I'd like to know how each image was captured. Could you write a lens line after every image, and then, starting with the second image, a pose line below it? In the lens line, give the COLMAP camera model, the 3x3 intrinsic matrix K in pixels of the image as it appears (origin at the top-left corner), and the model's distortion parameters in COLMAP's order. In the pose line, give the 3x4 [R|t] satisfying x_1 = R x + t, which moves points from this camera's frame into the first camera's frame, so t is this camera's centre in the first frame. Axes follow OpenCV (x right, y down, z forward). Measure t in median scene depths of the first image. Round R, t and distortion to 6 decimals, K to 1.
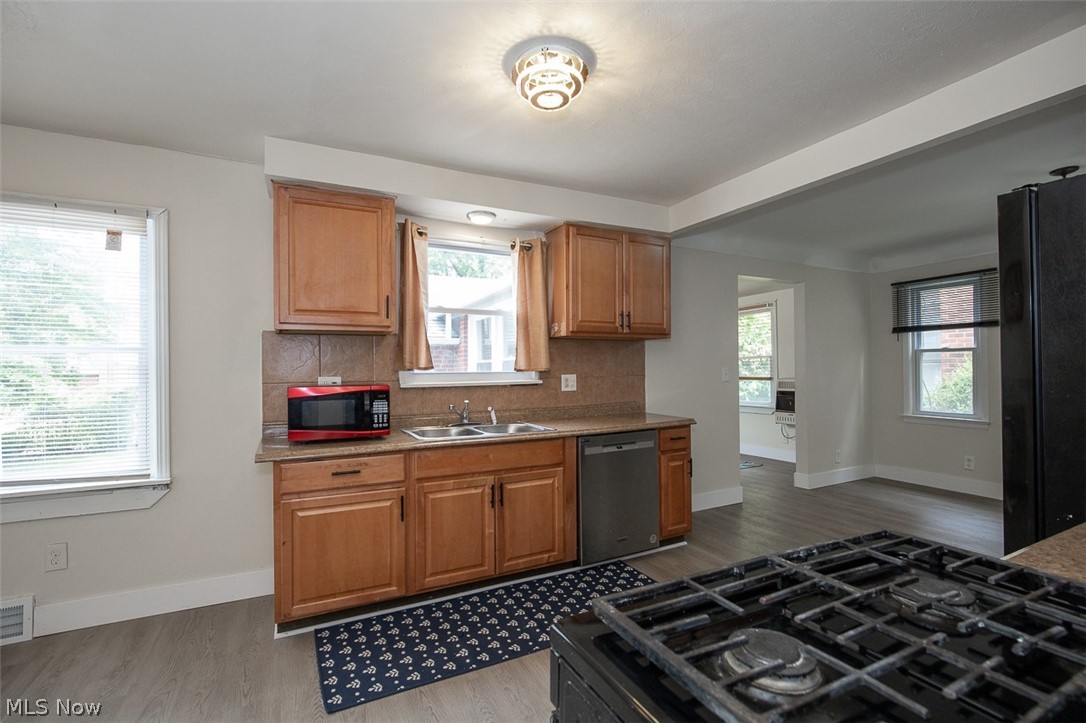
lens RADIAL K [[490.3, 0, 536.1], [0, 490.3, 366.0], [0, 0, 1]] dist [-0.014814, -0.000416]
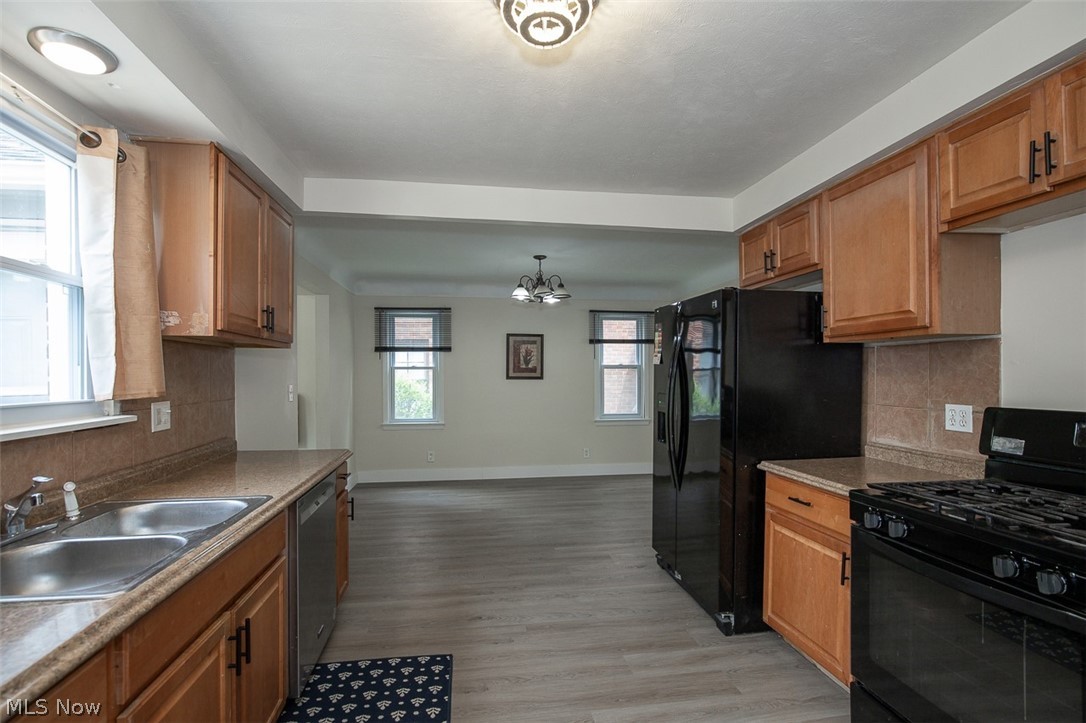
lens RADIAL K [[499.6, 0, 545.6], [0, 499.6, 375.0], [0, 0, 1]] dist [-0.011277, 0.007444]
pose [[0.294209, 0.006111, 0.955722, -0.389257], [-0.002975, 0.999981, -0.005478, -0.013431], [-0.955737, -0.001231, 0.294221, 0.440375]]
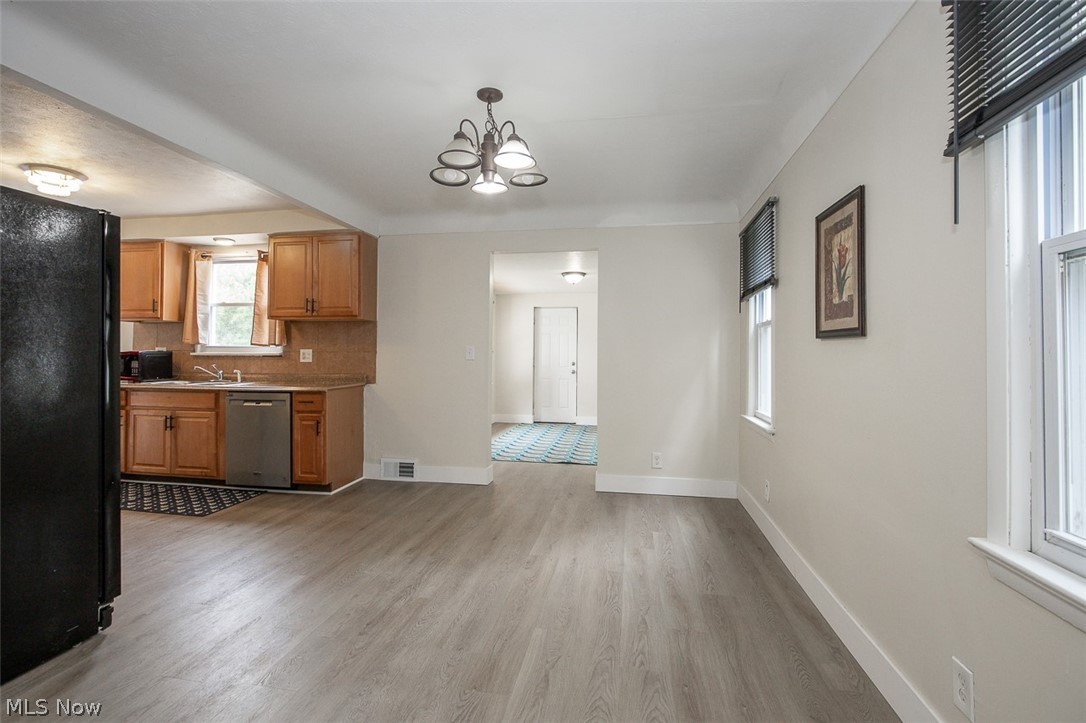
lens RADIAL K [[506.4, 0, 546.5], [0, 506.4, 352.3], [0, 0, 1]] dist [-0.010327, -0.000456]
pose [[0.804795, 0.012638, -0.593419, 1.488320], [-0.010579, 0.999920, 0.006949, 0.010203], [0.593459, 0.000685, 0.804864, 0.339997]]
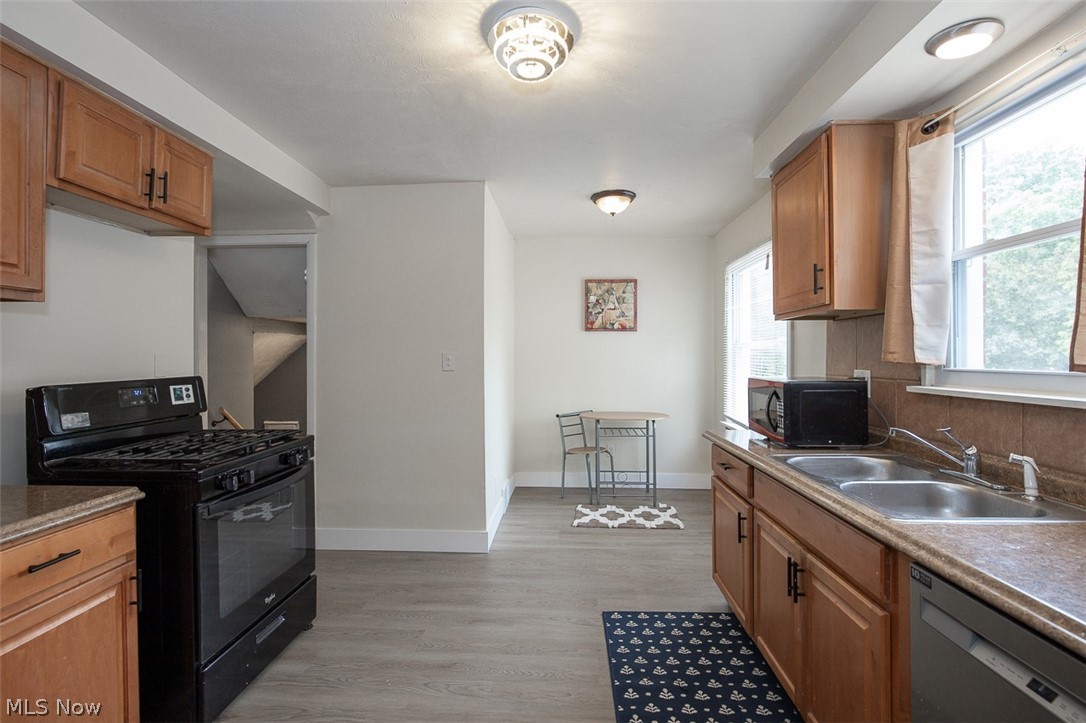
lens RADIAL K [[506.4, 0, 546.5], [0, 506.4, 352.3], [0, 0, 1]] dist [-0.010327, -0.000456]
pose [[-0.504668, 0.000803, -0.863313, 0.475159], [0.012817, 0.999896, -0.006562, -0.007838], [0.863218, -0.014377, -0.504626, 0.850304]]
